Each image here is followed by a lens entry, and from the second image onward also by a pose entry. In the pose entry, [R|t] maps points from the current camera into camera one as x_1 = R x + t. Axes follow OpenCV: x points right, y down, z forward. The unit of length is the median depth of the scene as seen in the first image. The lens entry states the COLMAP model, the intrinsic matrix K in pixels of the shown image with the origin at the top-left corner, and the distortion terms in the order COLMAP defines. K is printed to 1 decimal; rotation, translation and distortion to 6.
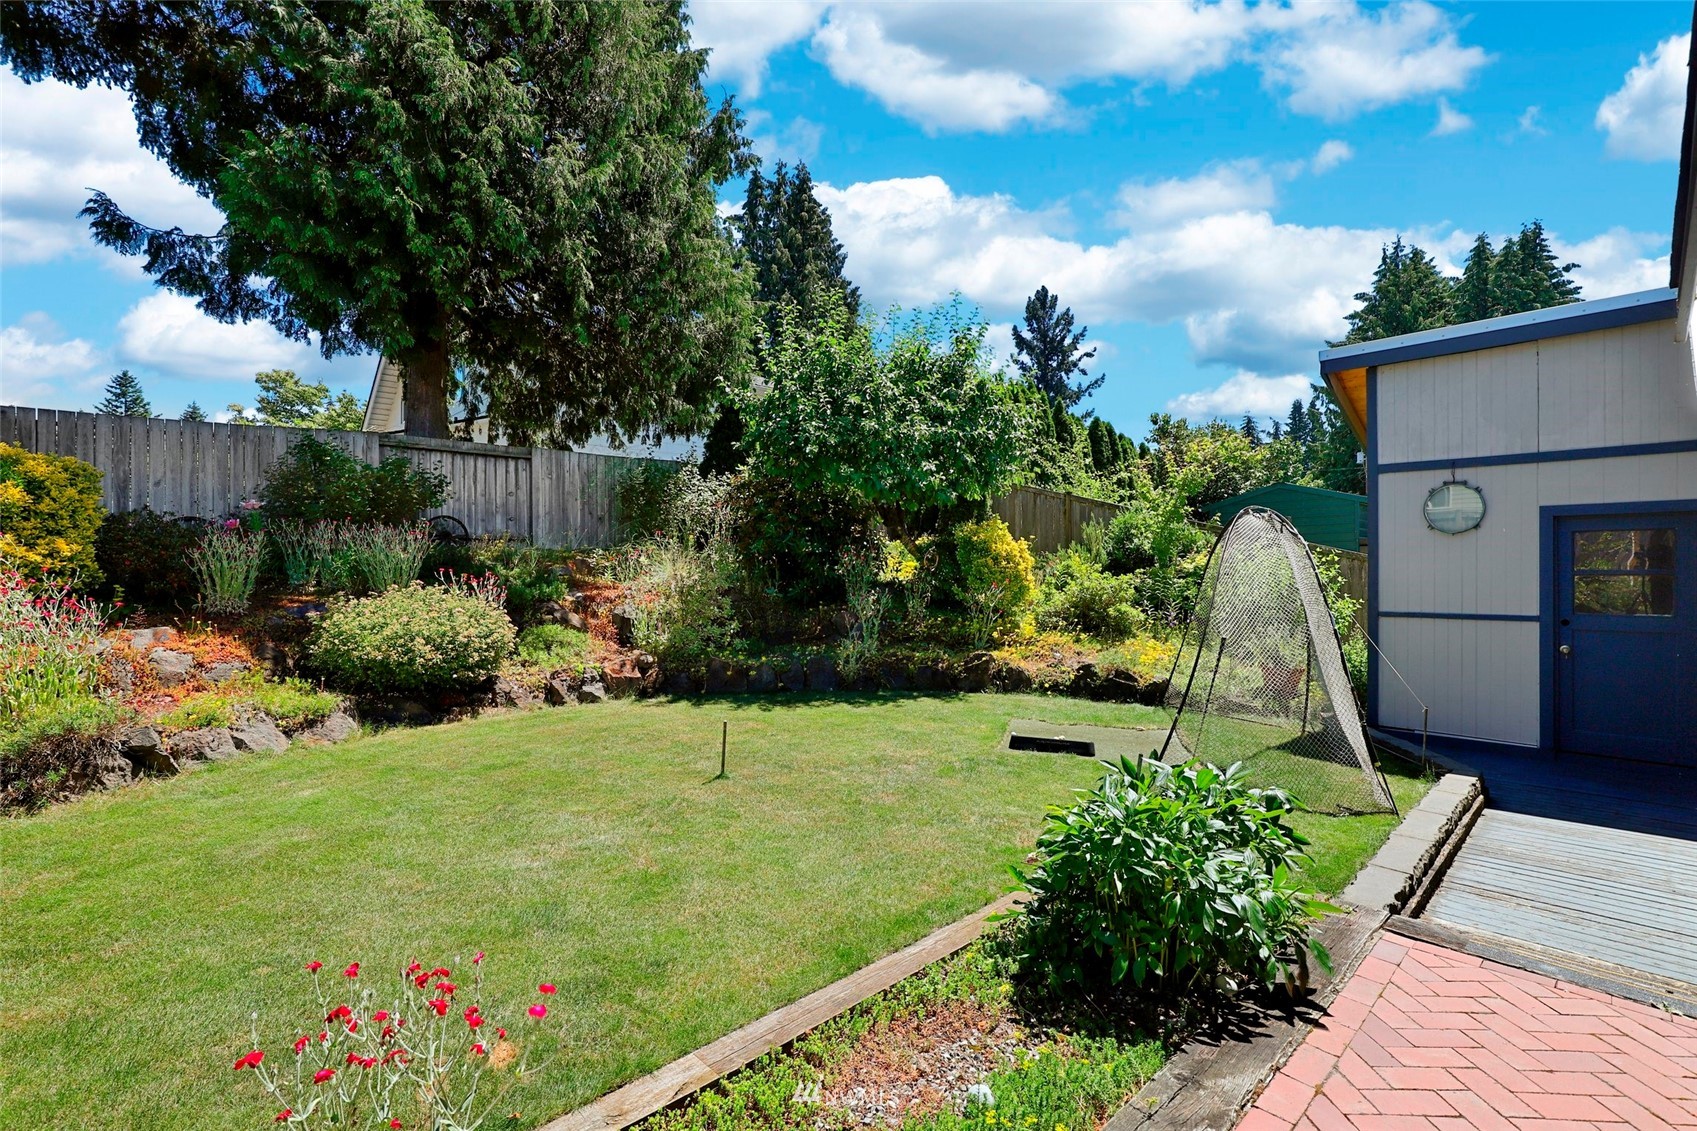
lens RADIAL K [[780.8, 0, 866.6], [0, 780.8, 568.6], [0, 0, 1]] dist [-0.041973, 0.019994]
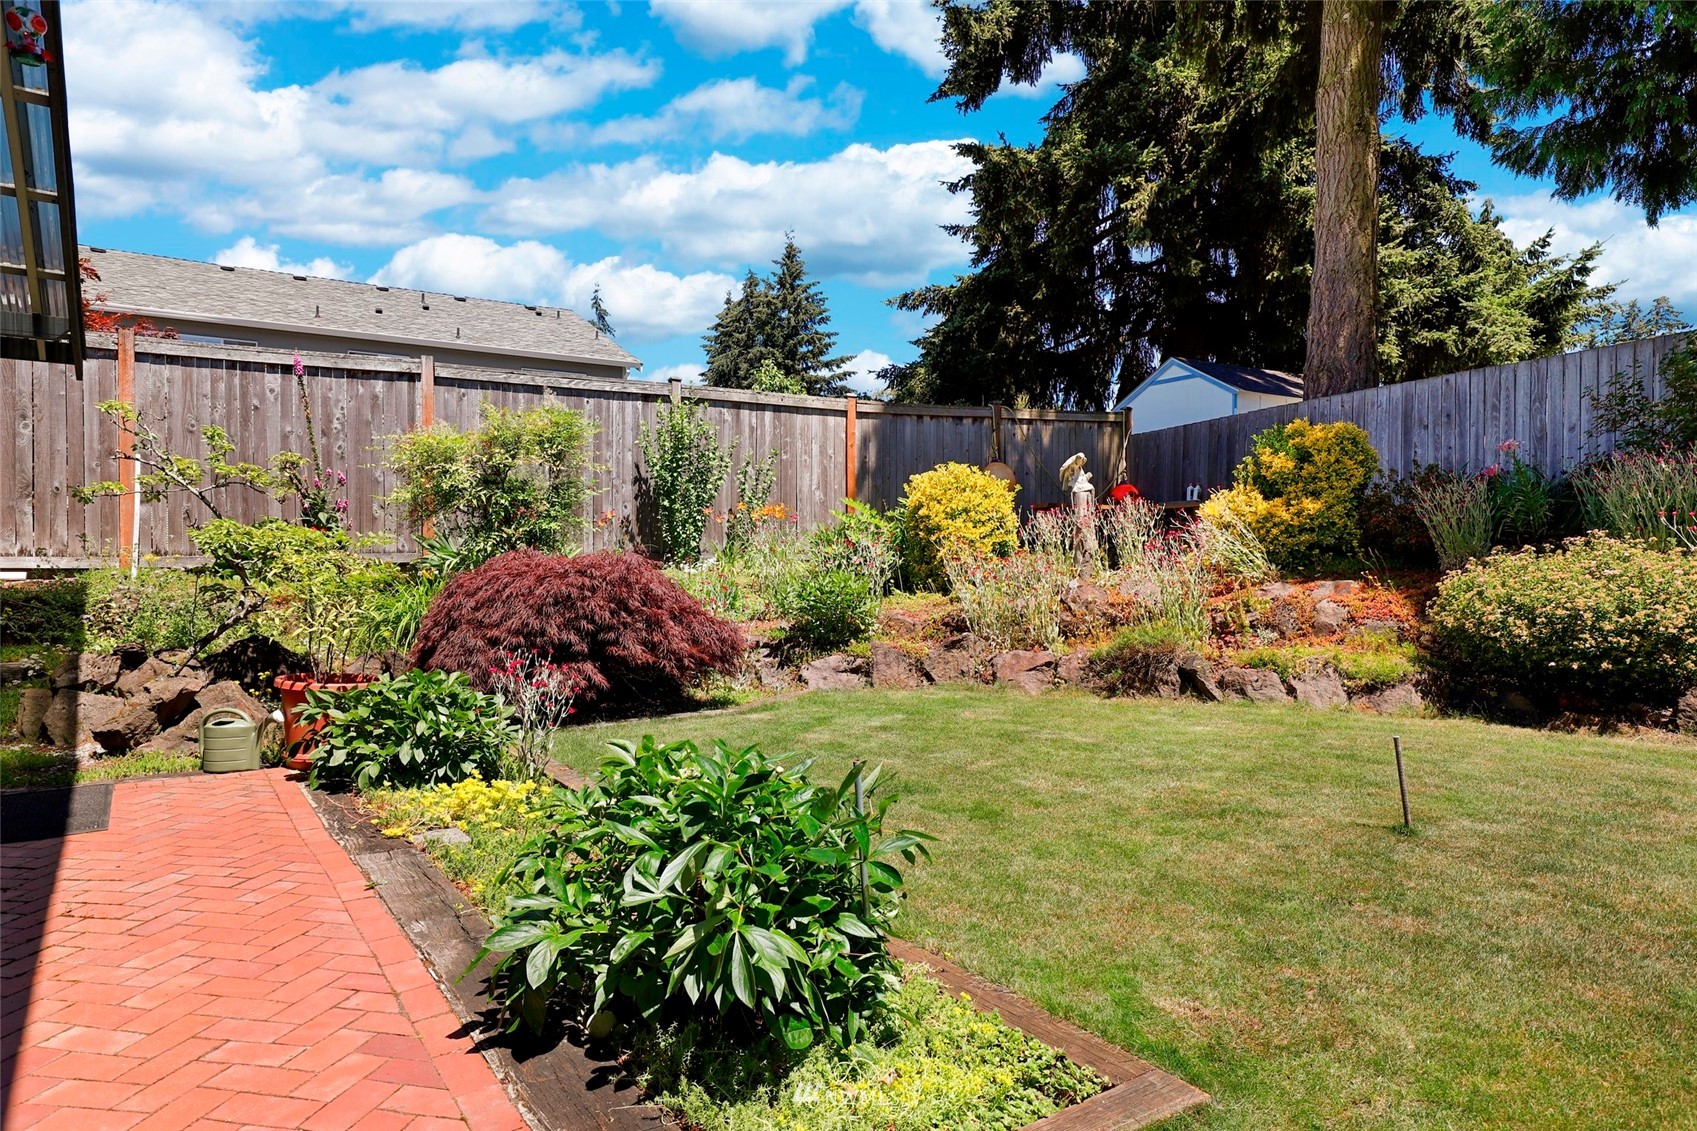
lens RADIAL K [[1128.2, 0, 848.5], [0, 1128.2, 565.5], [0, 0, 1]] dist [0.002324, 0.000733]
pose [[-0.251710, 0.002137, -0.967800, 0.732424], [0.005246, 0.999986, 0.000844, 0.053818], [0.967788, -0.004865, -0.251718, 0.762715]]
